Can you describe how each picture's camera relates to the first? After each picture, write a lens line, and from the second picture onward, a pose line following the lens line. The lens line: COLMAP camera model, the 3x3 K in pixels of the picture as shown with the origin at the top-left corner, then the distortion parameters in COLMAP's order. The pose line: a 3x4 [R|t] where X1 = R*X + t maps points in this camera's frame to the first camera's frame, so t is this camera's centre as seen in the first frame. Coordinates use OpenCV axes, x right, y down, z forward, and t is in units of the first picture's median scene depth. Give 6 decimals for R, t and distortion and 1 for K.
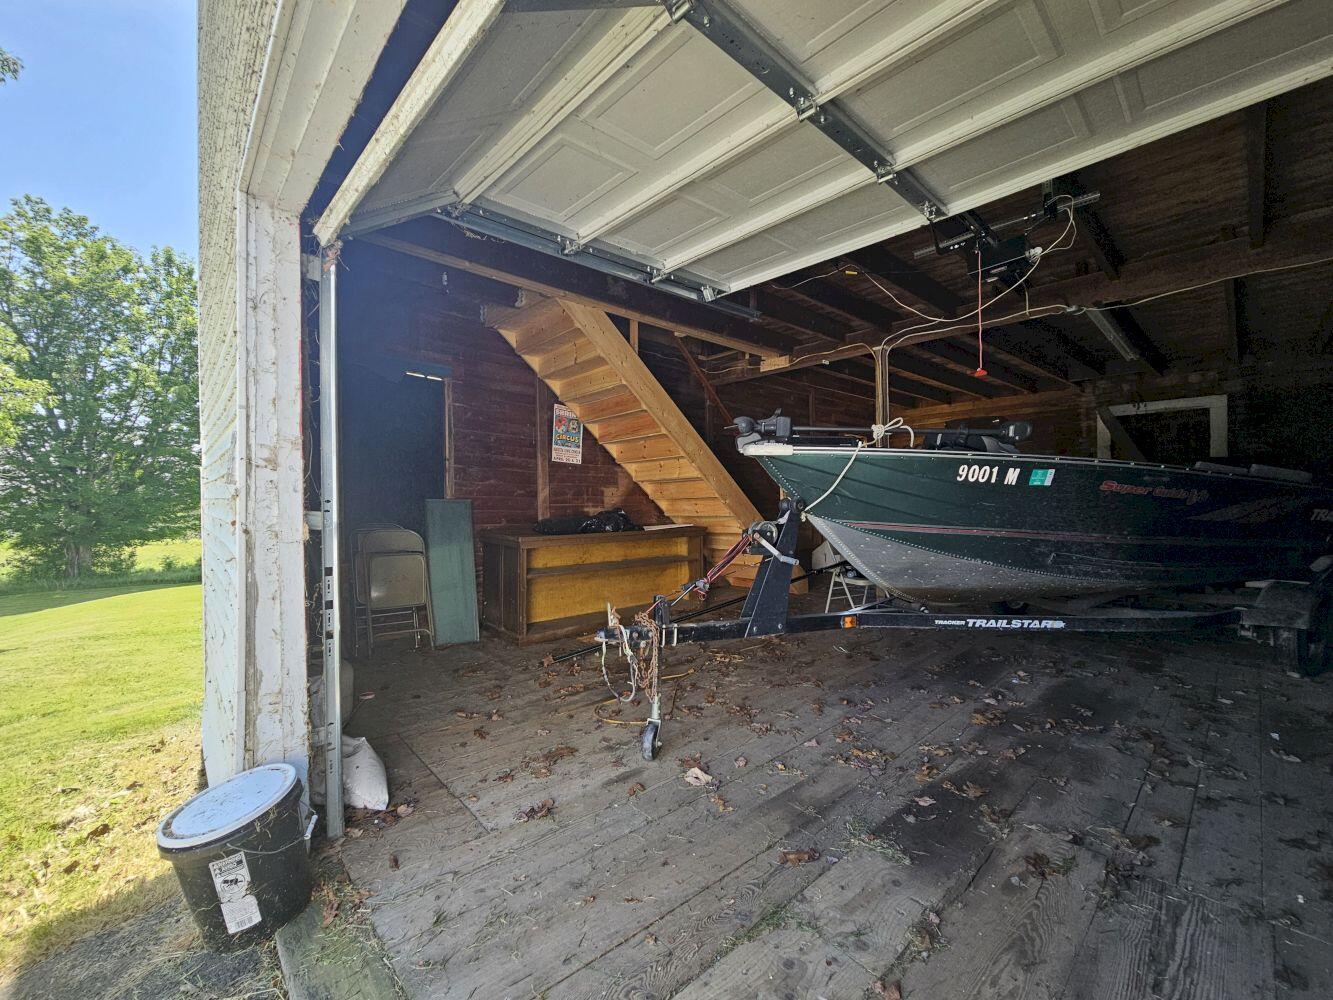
lens RADIAL K [[545.6, 0, 662.7], [0, 545.6, 501.3], [0, 0, 1]] dist [-0.004511, 0.001543]
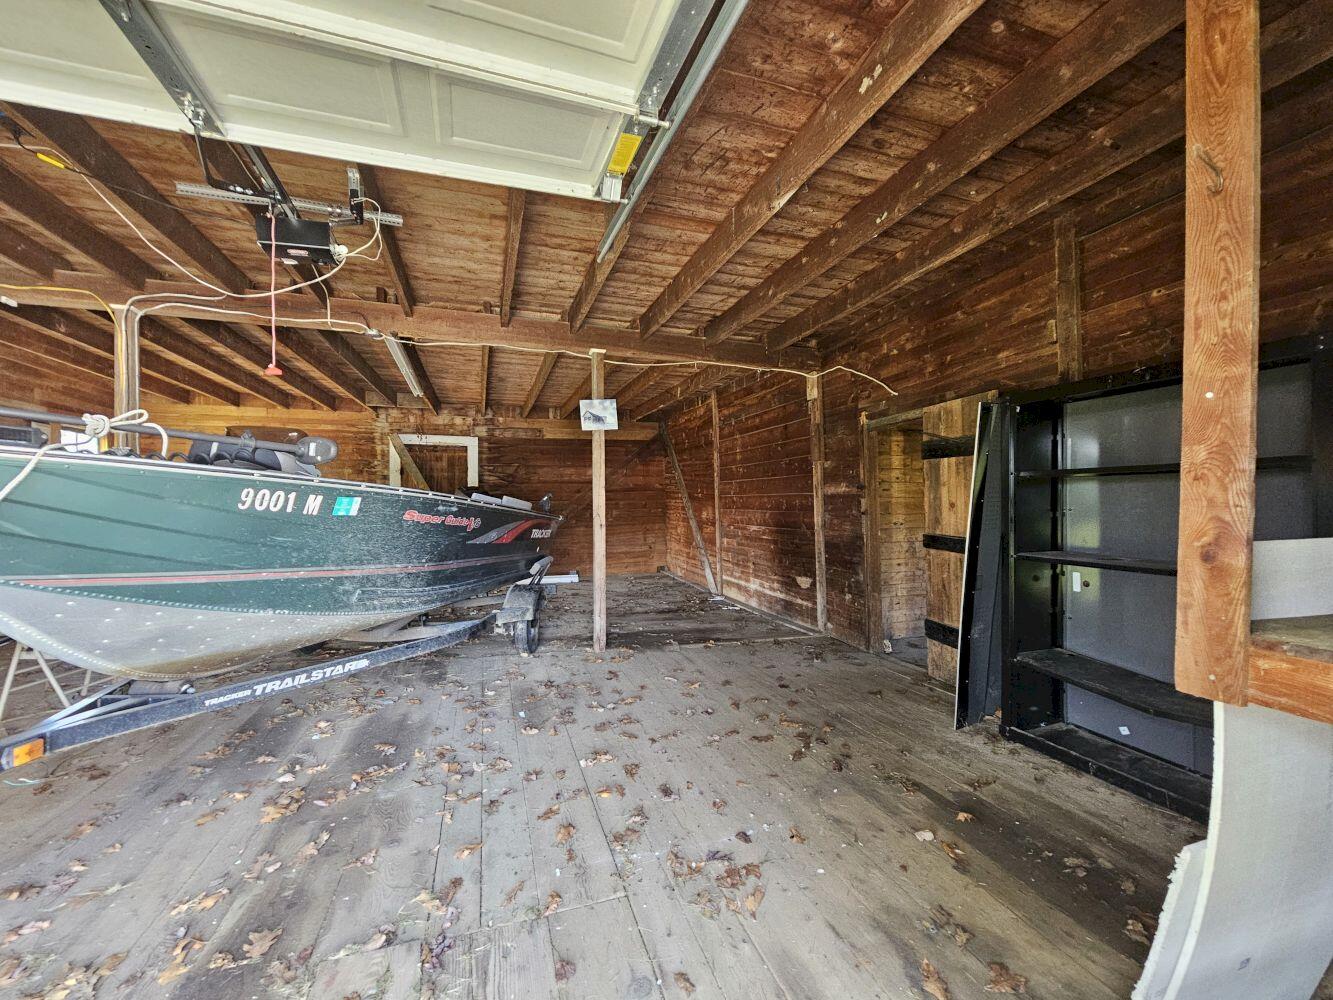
lens RADIAL K [[545.6, 0, 666.0], [0, 545.6, 511.0], [0, 0, 1]] dist [-0.004511, 0.001543]
pose [[0.409745, 0.006443, 0.912177, 0.092750], [0.002076, 0.999966, -0.007996, -0.023971], [-0.912198, 0.005170, 0.409717, 0.149996]]
